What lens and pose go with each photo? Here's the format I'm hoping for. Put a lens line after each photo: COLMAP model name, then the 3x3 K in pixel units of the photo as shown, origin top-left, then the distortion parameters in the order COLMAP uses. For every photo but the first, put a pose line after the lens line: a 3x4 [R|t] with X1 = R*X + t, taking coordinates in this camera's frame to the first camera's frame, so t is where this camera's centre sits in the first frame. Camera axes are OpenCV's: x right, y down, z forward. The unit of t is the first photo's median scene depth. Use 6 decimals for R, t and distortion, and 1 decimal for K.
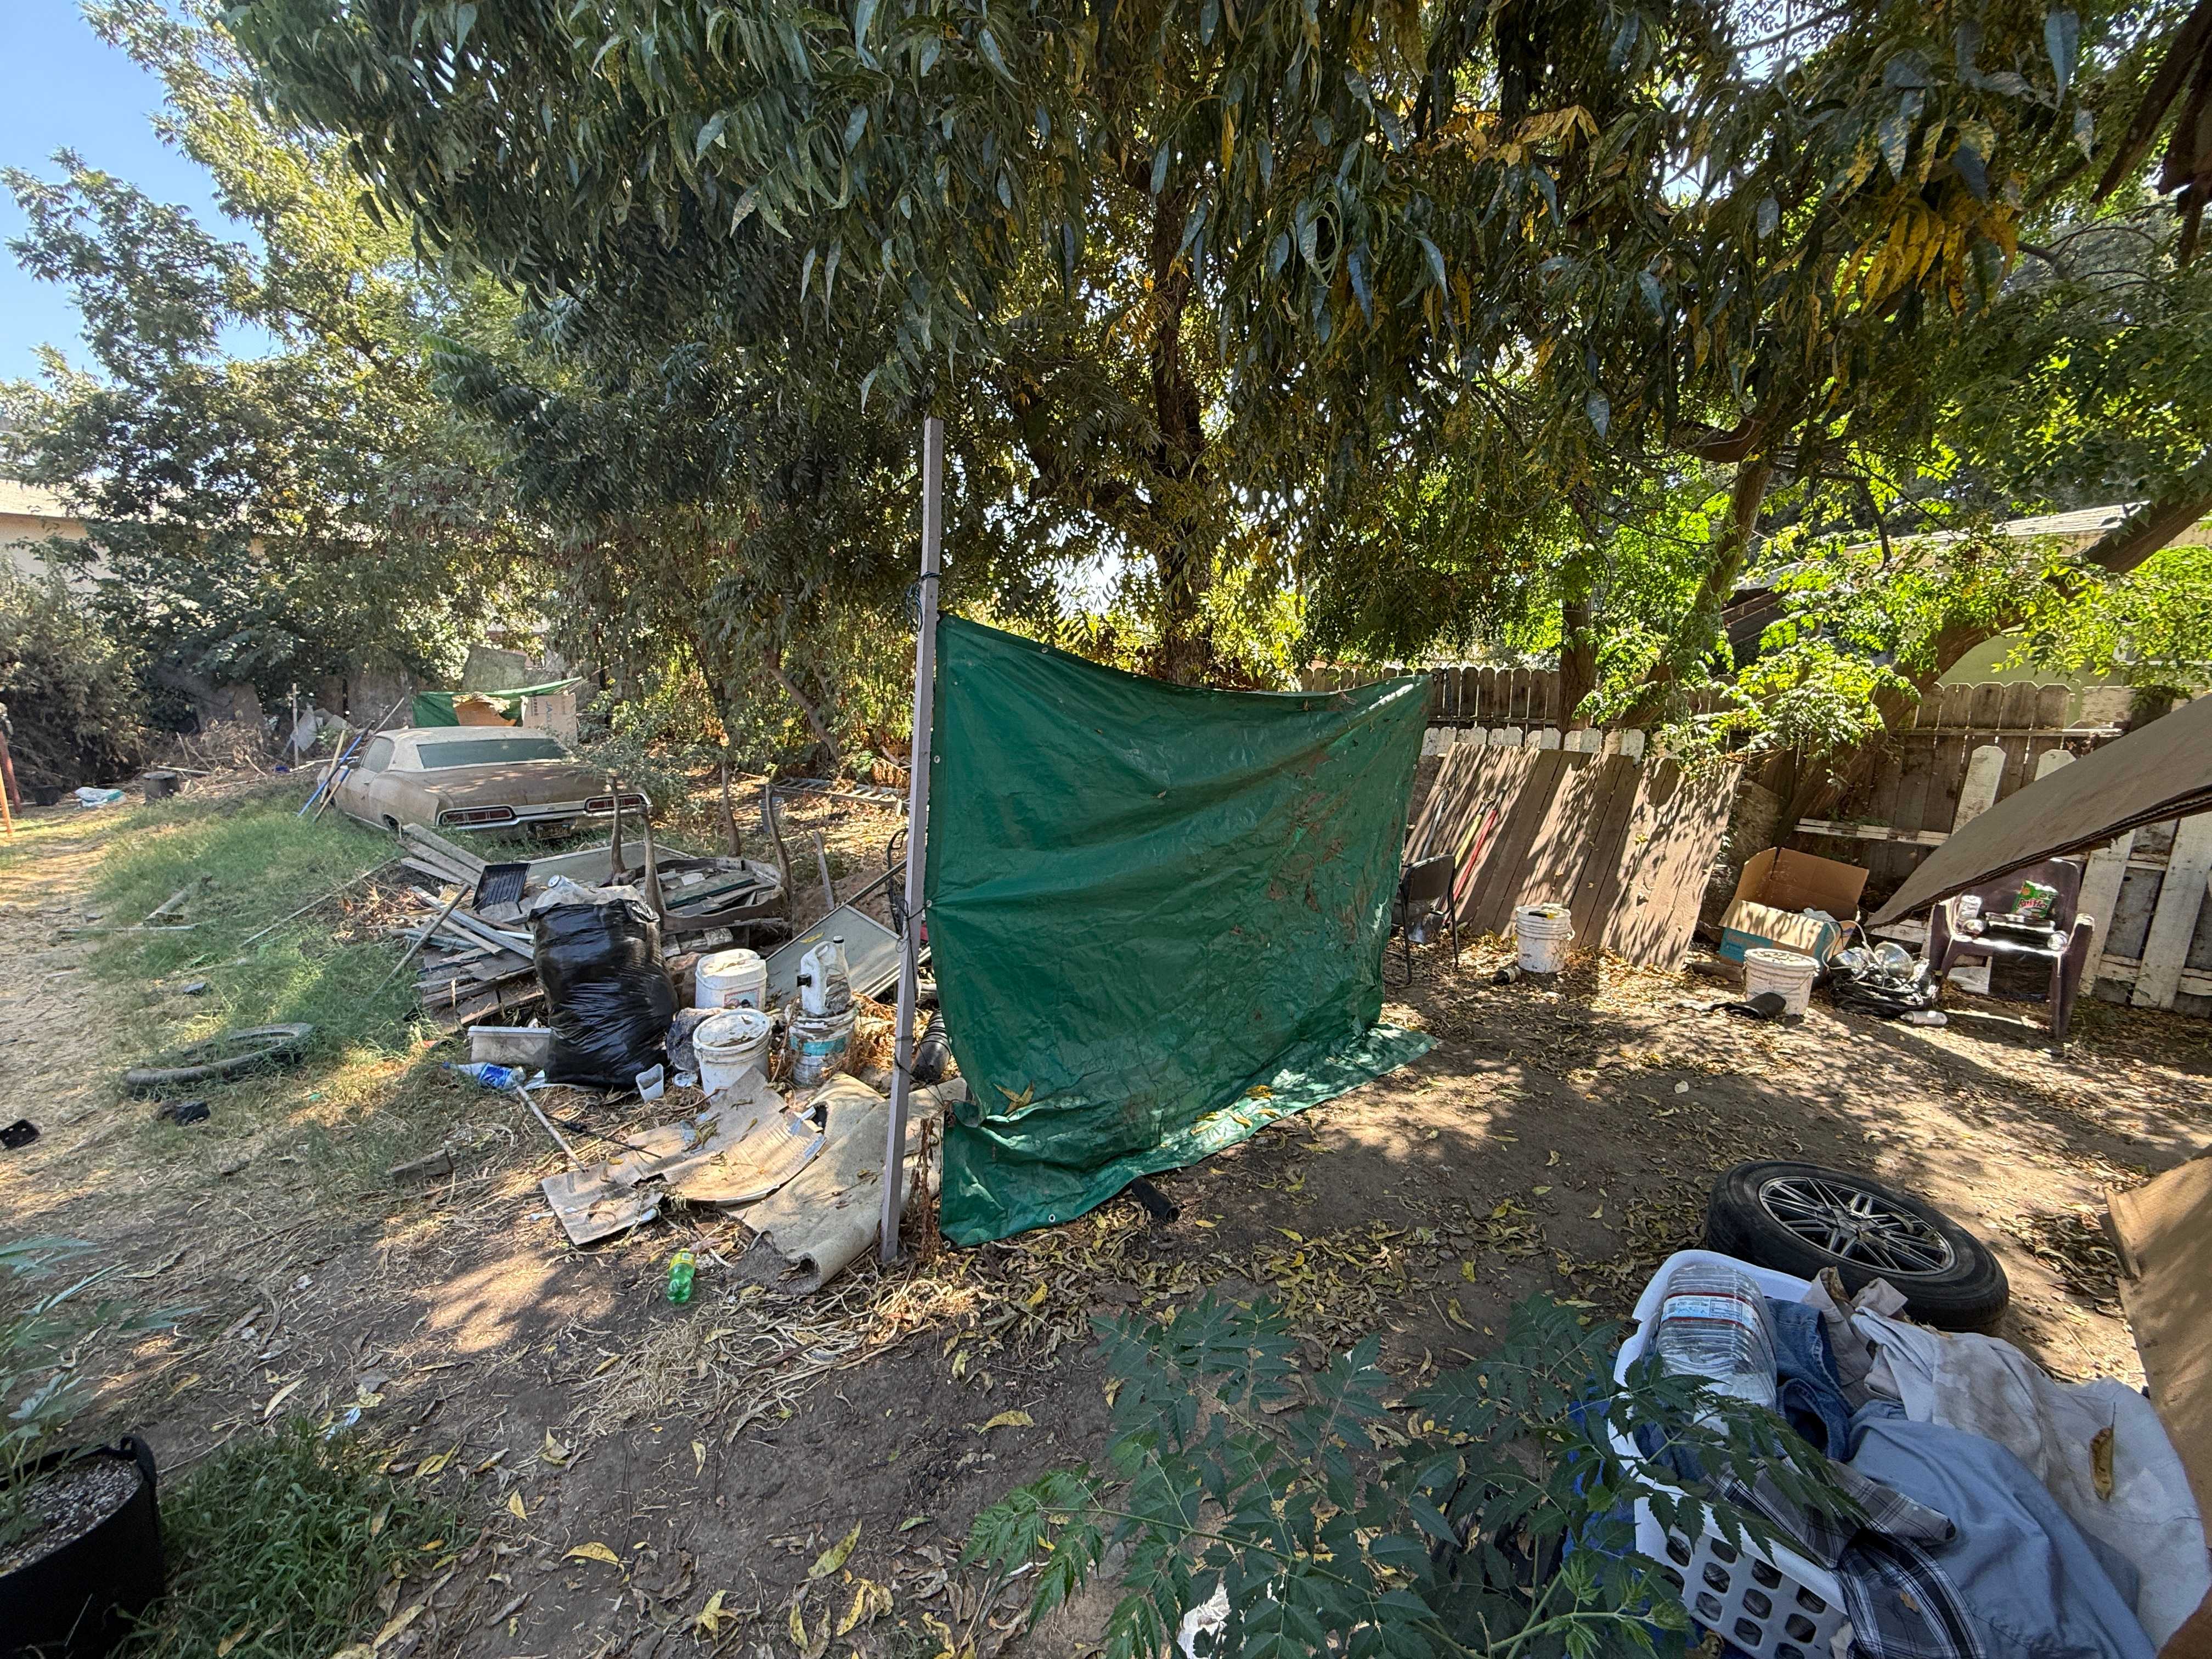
lens RADIAL K [[883.4, 0, 1098.6], [0, 883.4, 827.0], [0, 0, 1]] dist [-0.000328, 0.000161]
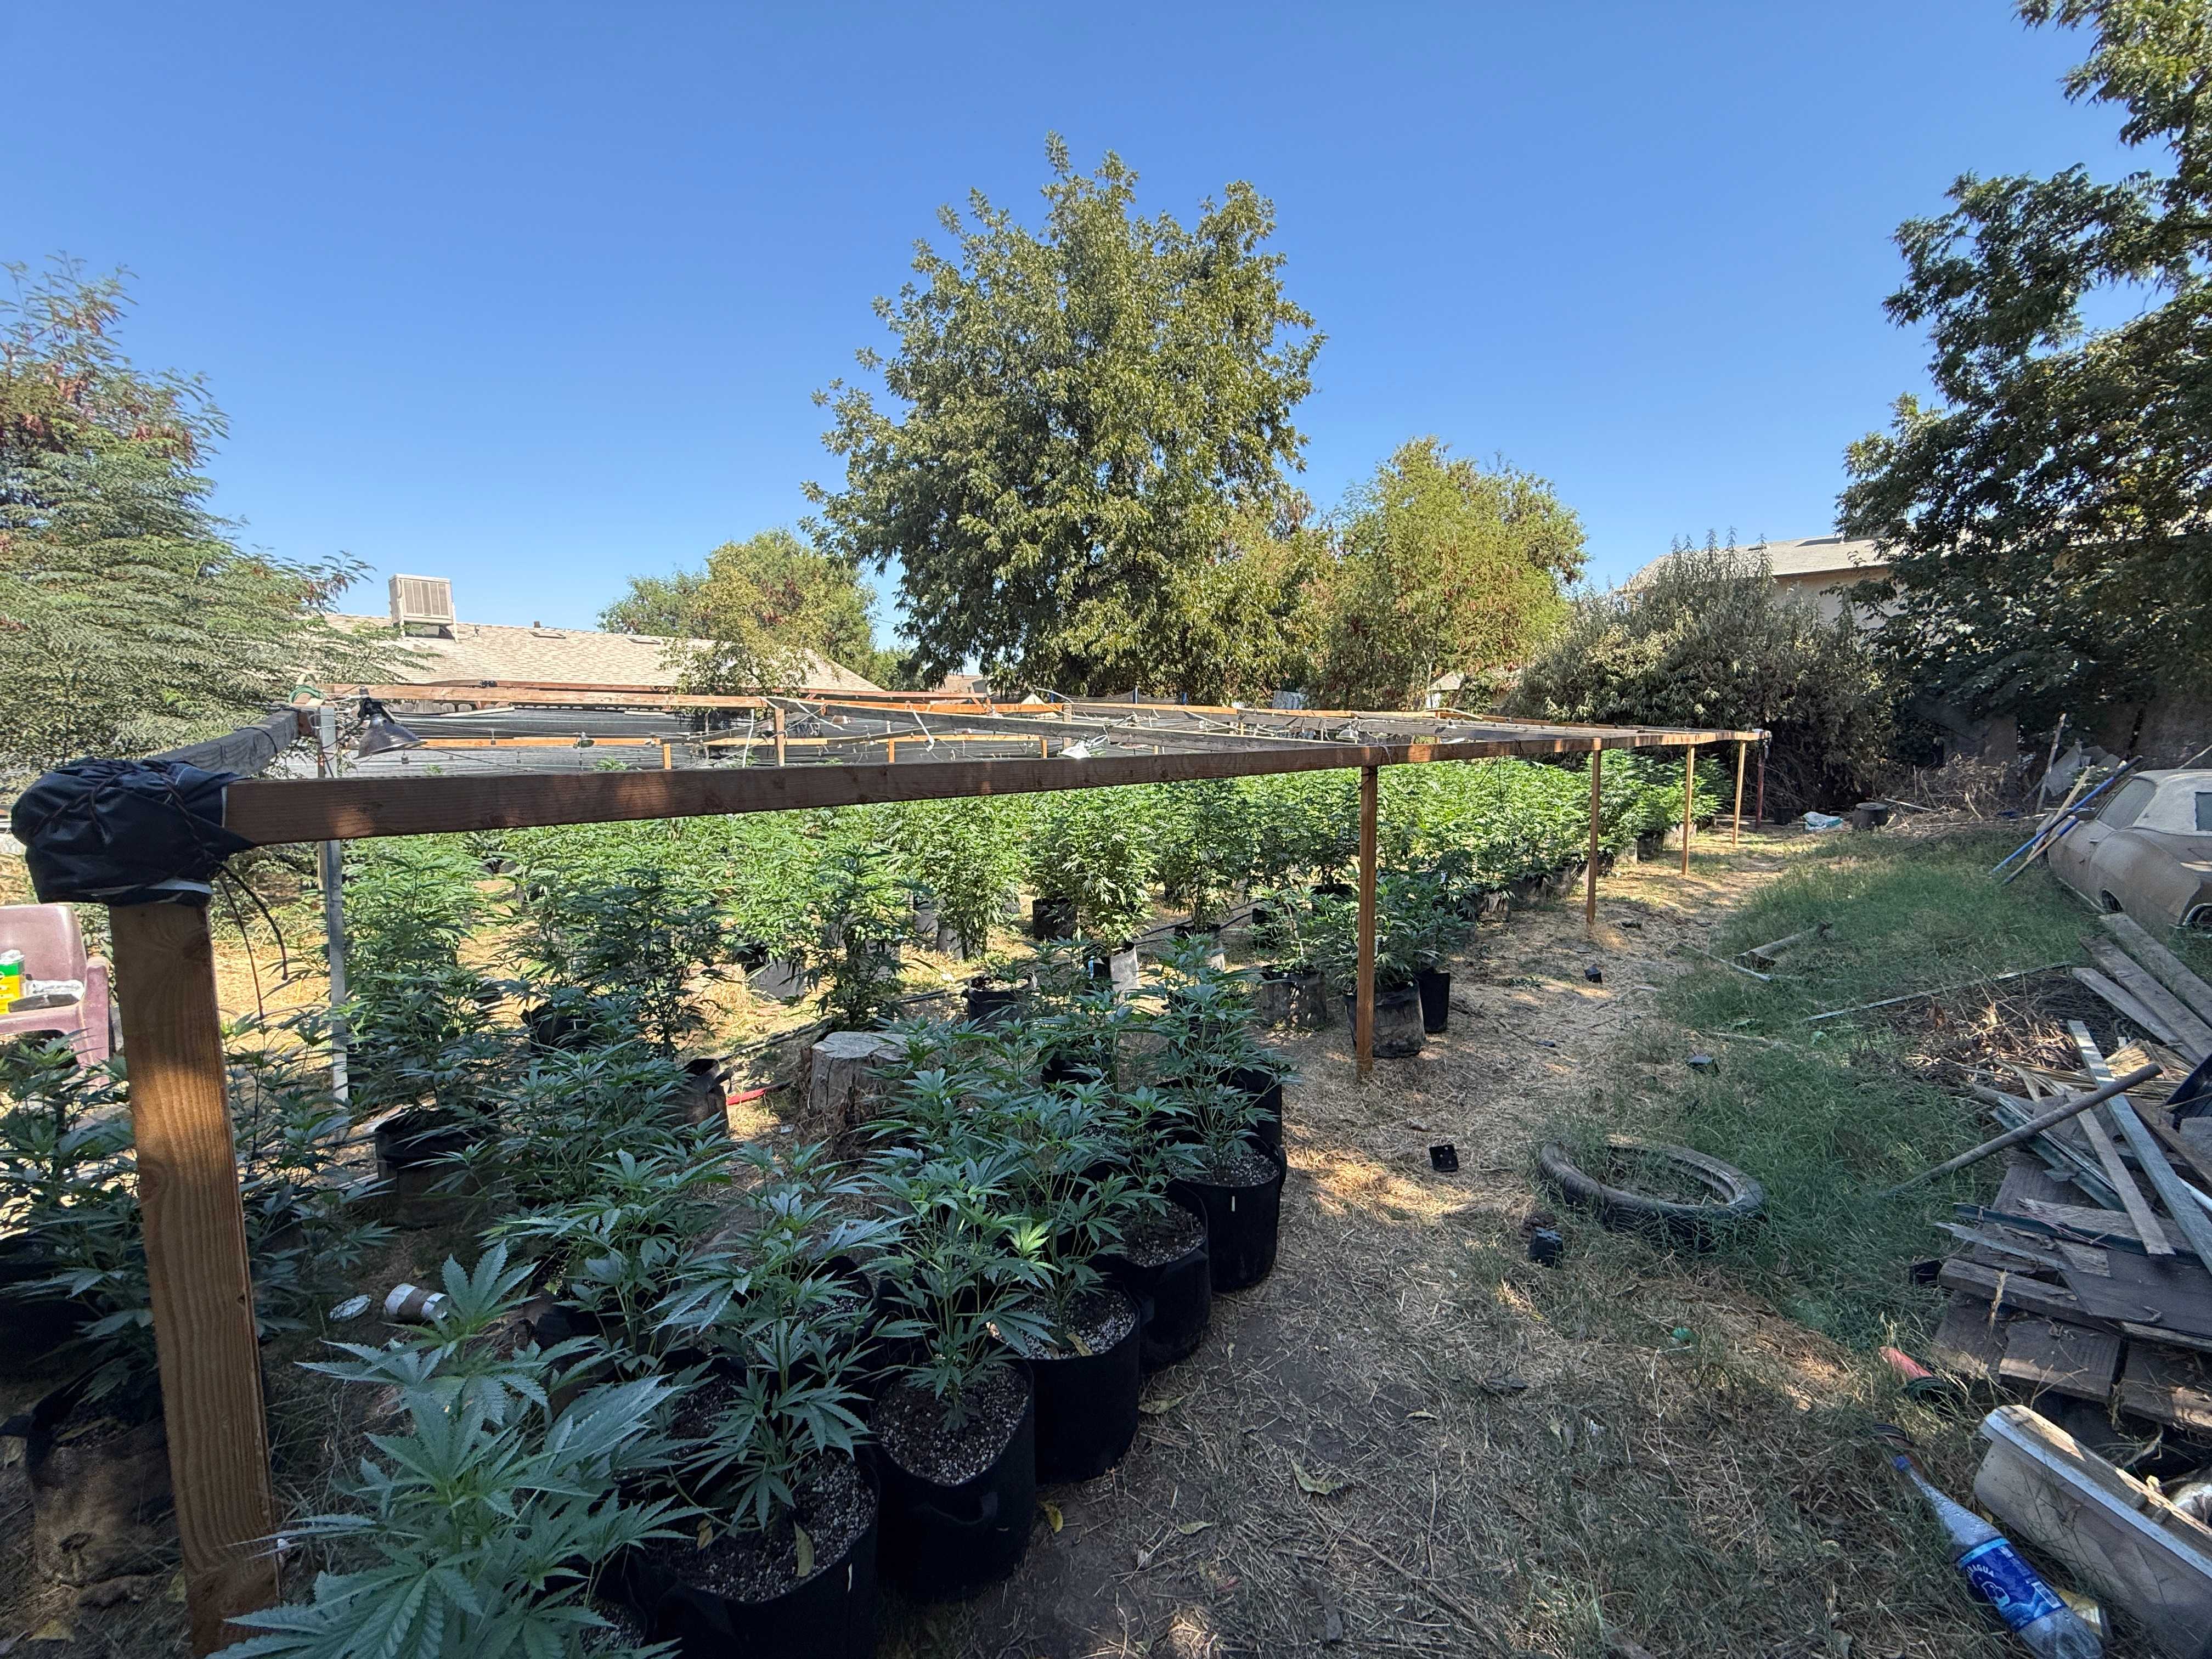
lens RADIAL K [[883.4, 0, 1098.6], [0, 883.4, 827.0], [0, 0, 1]] dist [-0.000328, 0.000161]
pose [[-0.009183, 0.115880, -0.993221, -0.077531], [-0.163082, 0.979791, 0.115821, -0.008371], [0.986570, 0.163040, 0.009900, 0.129020]]
